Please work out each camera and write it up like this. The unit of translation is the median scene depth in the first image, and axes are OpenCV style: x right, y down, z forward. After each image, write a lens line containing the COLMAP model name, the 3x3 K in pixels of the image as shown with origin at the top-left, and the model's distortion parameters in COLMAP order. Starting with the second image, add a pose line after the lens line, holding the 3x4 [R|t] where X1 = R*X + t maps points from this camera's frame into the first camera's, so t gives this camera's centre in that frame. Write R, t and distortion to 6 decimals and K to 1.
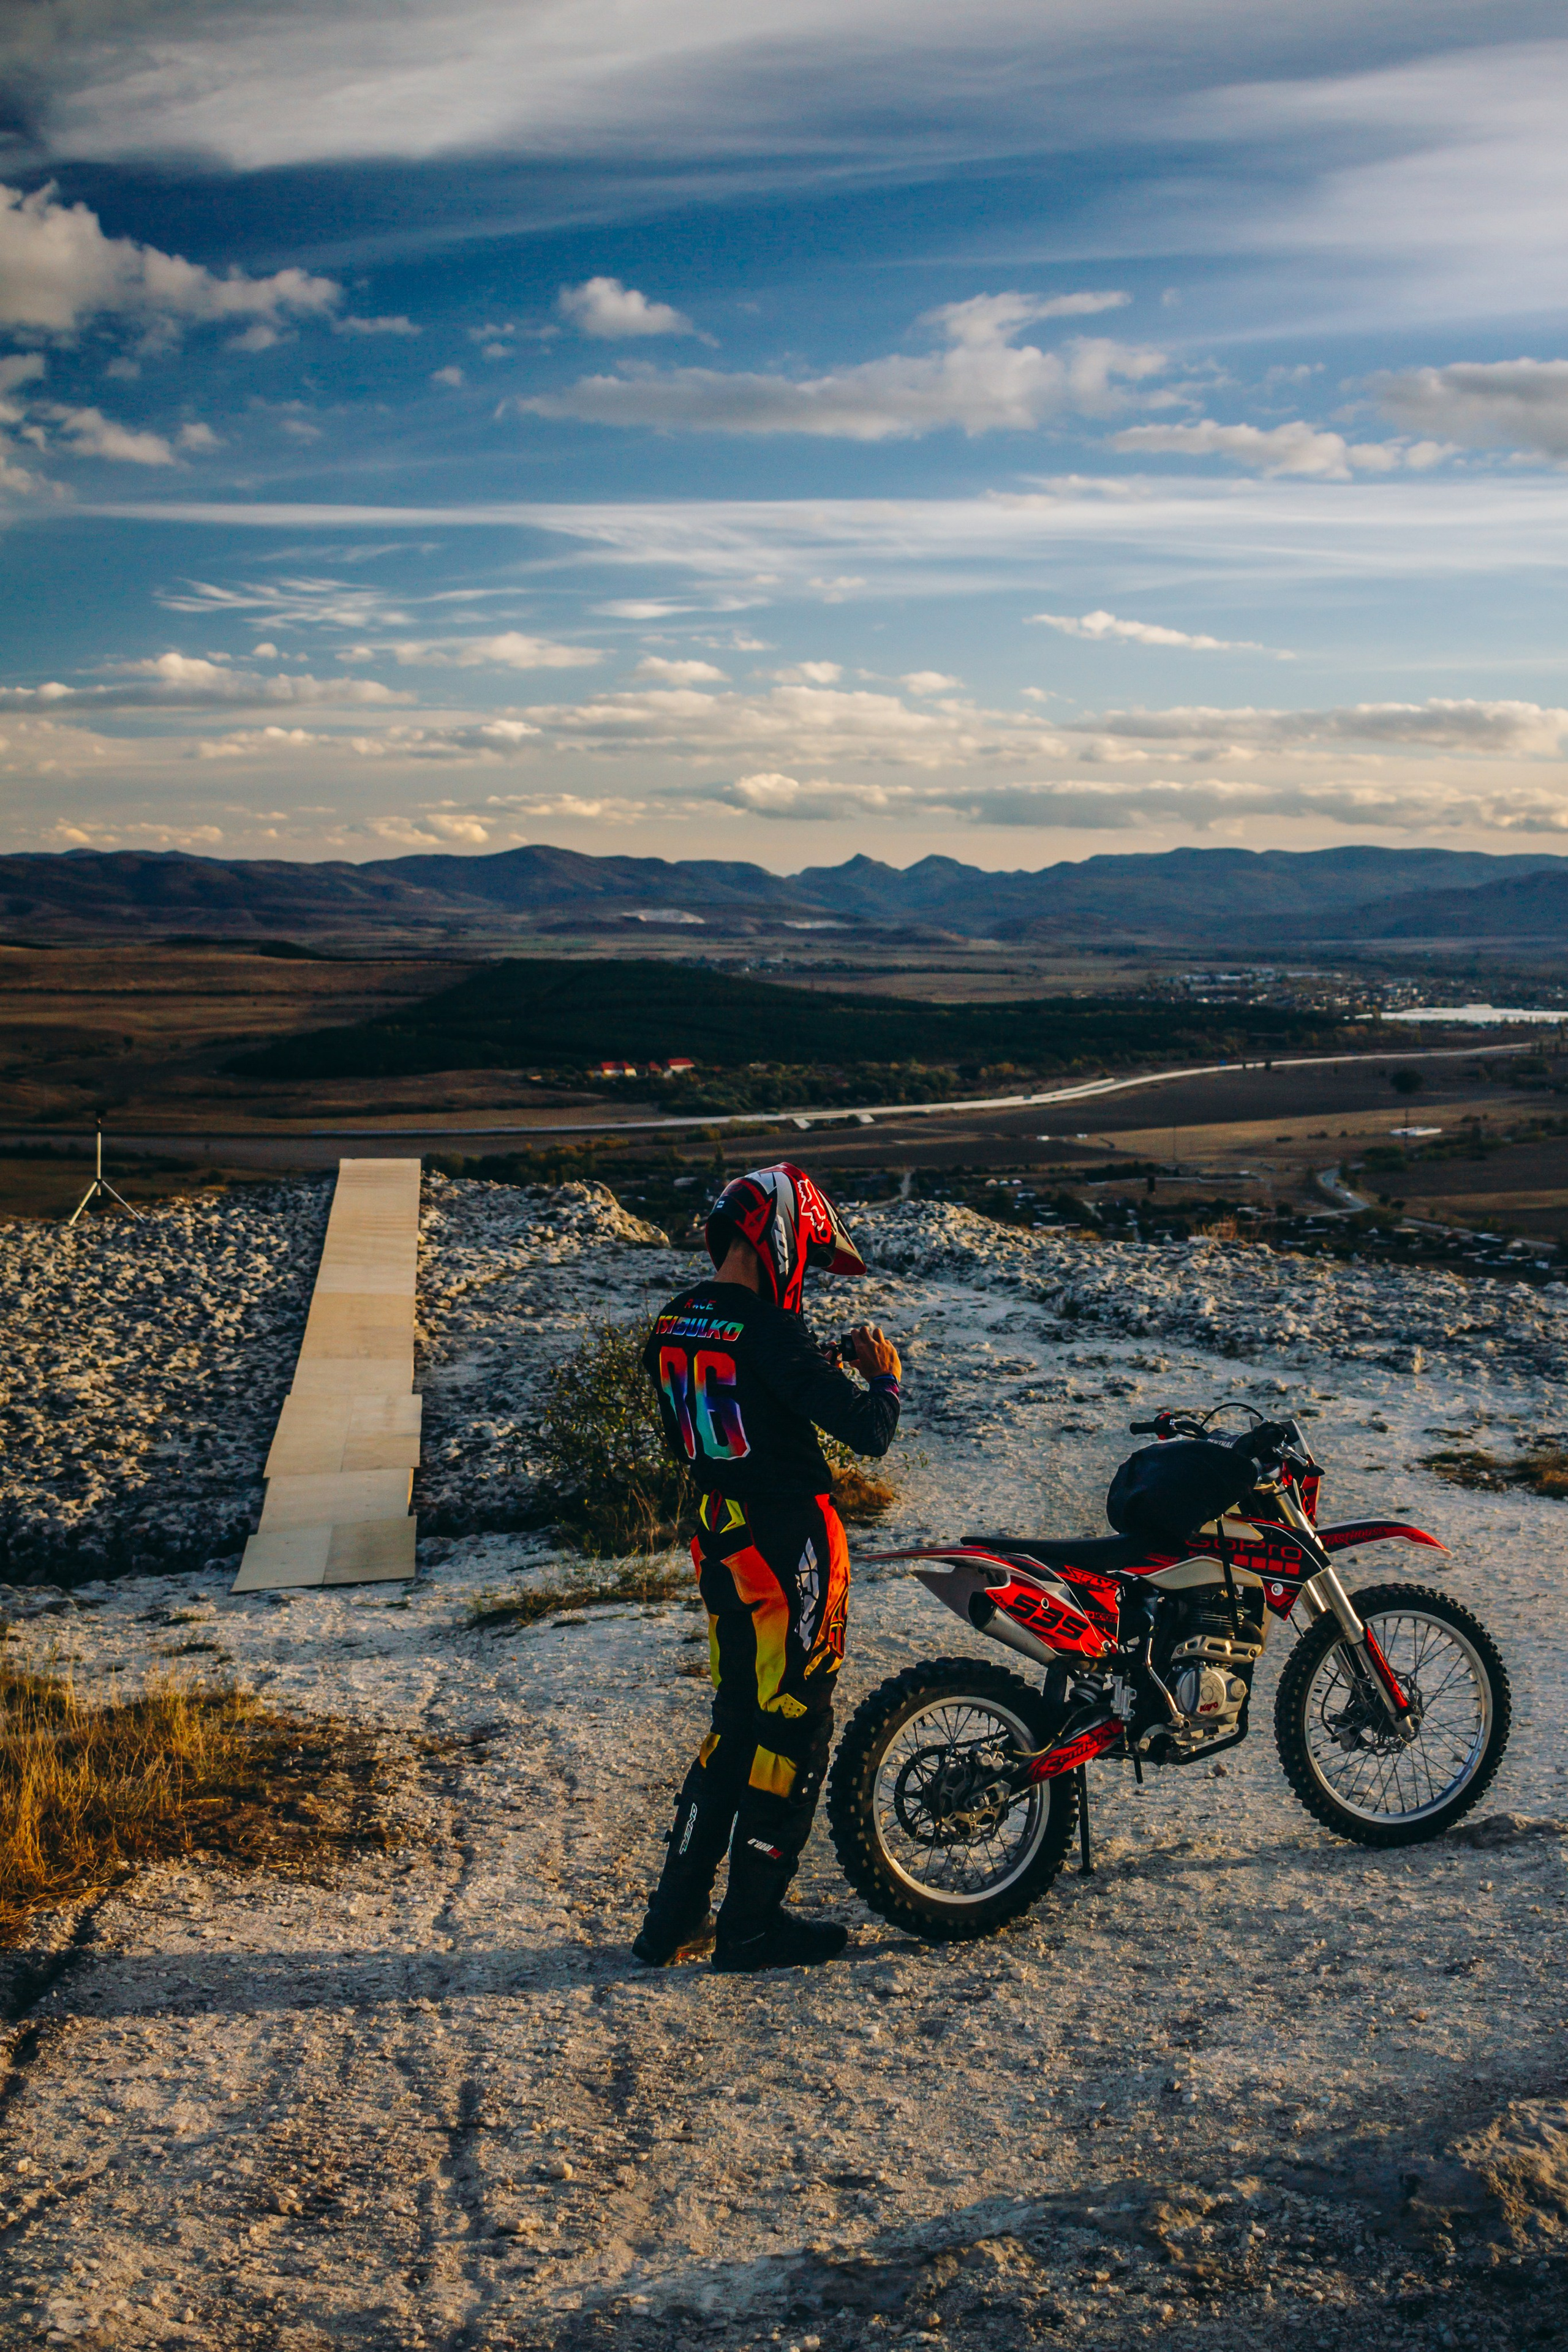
lens RADIAL K [[2782.4, 0, 795.9], [0, 2782.4, 1173.3], [0, 0, 1]] dist [-0.125298, 0.119184]
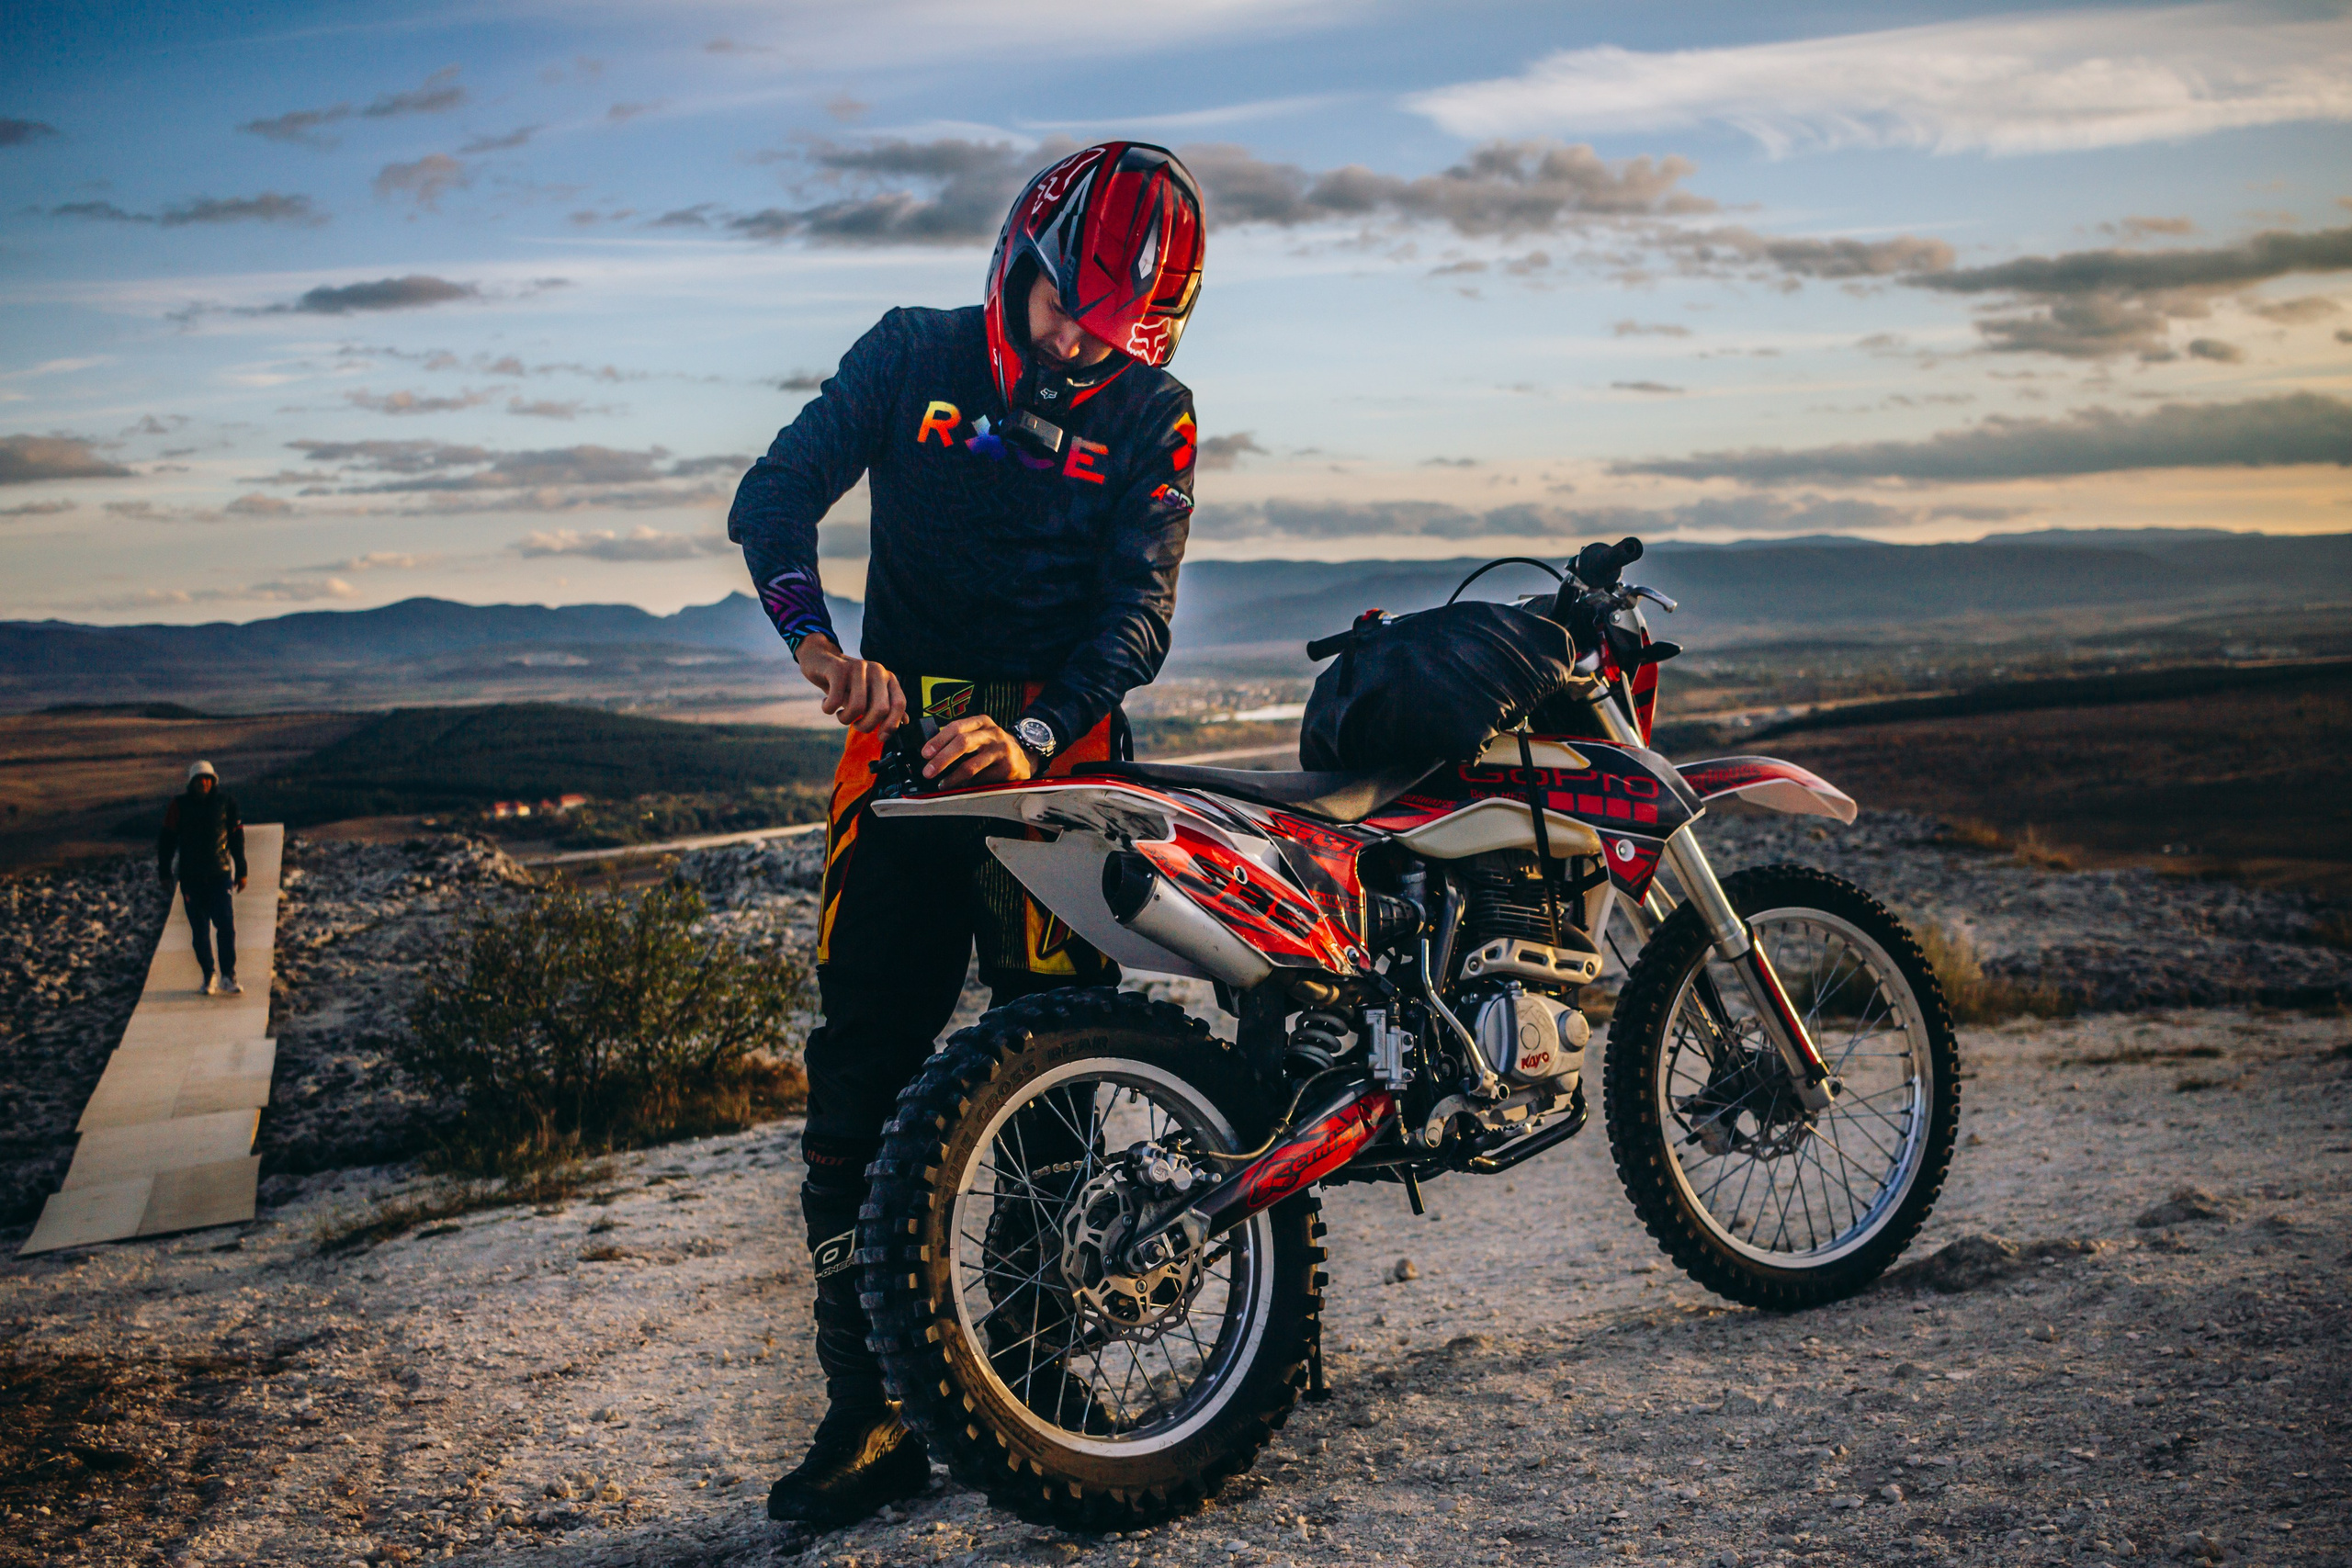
lens RADIAL K [[2641.6, 0, 1177.8], [0, 2641.6, 802.5], [0, 0, 1]] dist [-0.120490, 0.111129]
pose [[0.981193, -0.059453, 0.183643, -0.004086], [0.065160, 0.997557, -0.025197, 0.045756], [-0.181697, 0.036689, 0.982670, 0.150730]]
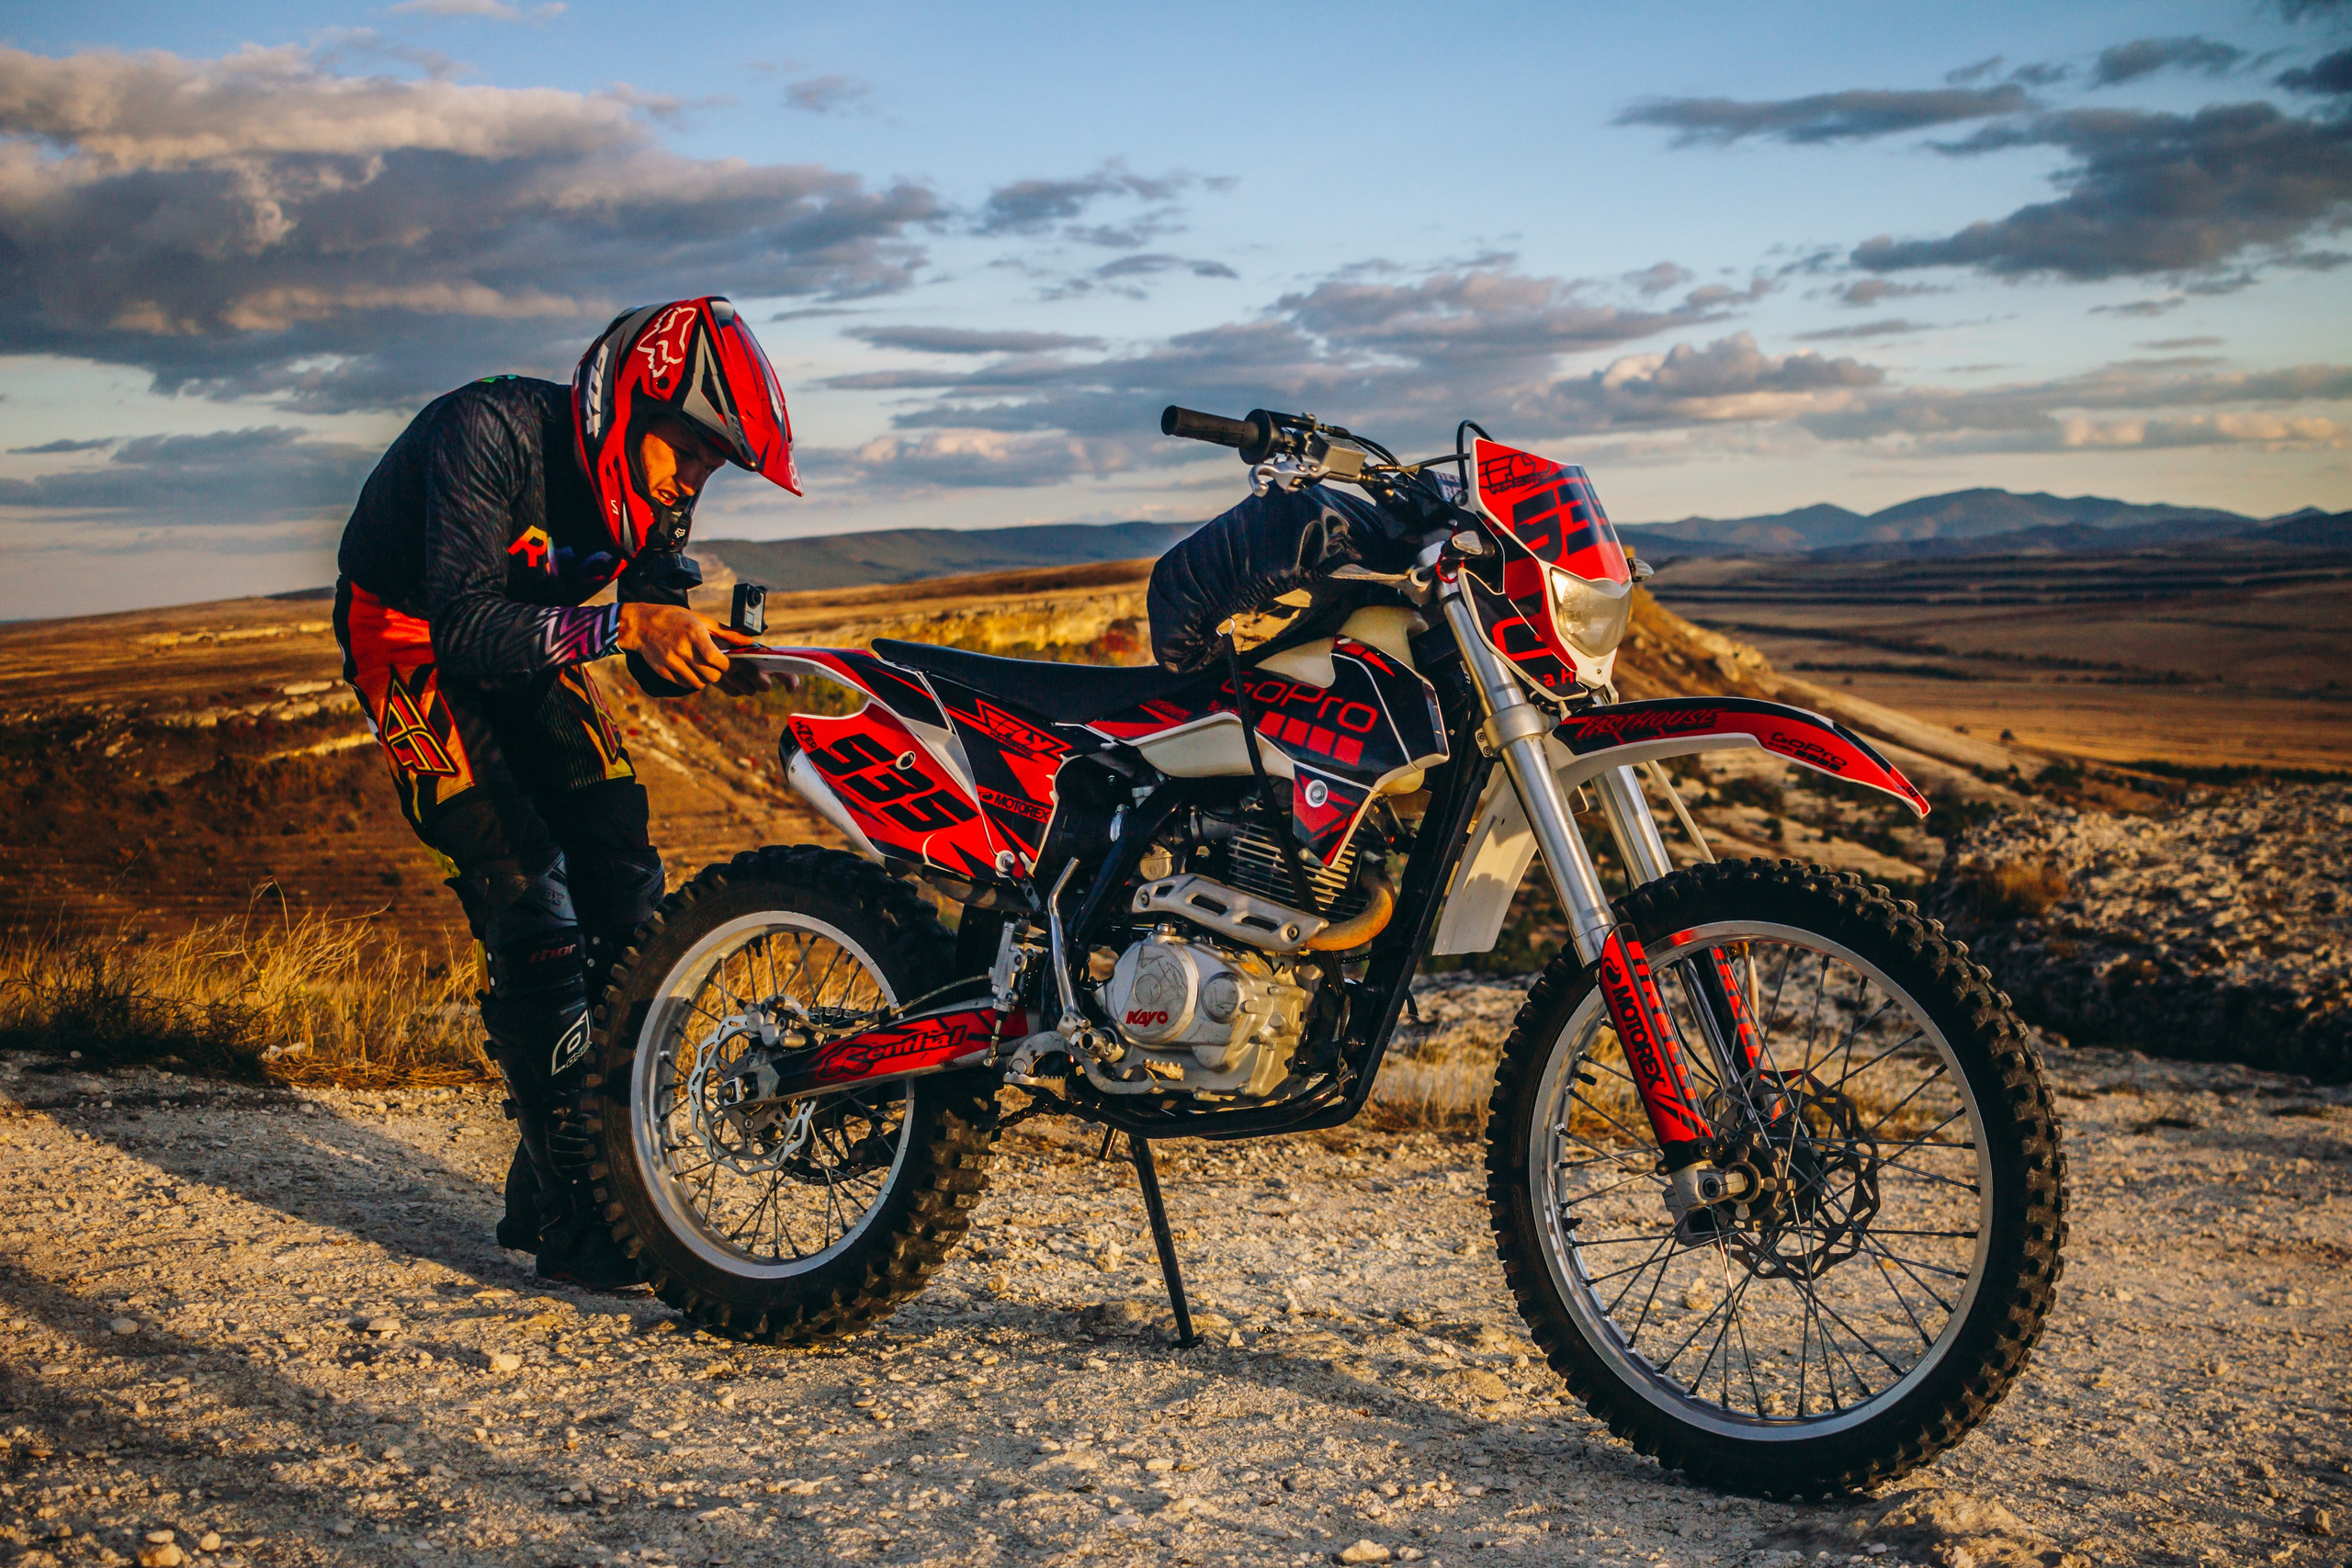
lens RADIAL K [[2638.4, 0, 1182.5], [0, 2638.4, 826.5], [0, 0, 1]] dist [-0.104773, 0.057623]
pose [[0.523131, 0.068738, -0.849475, 0.162763], [-0.052268, 0.997454, 0.048524, 0.041981], [0.850648, 0.019016, 0.525392, 0.232968]]
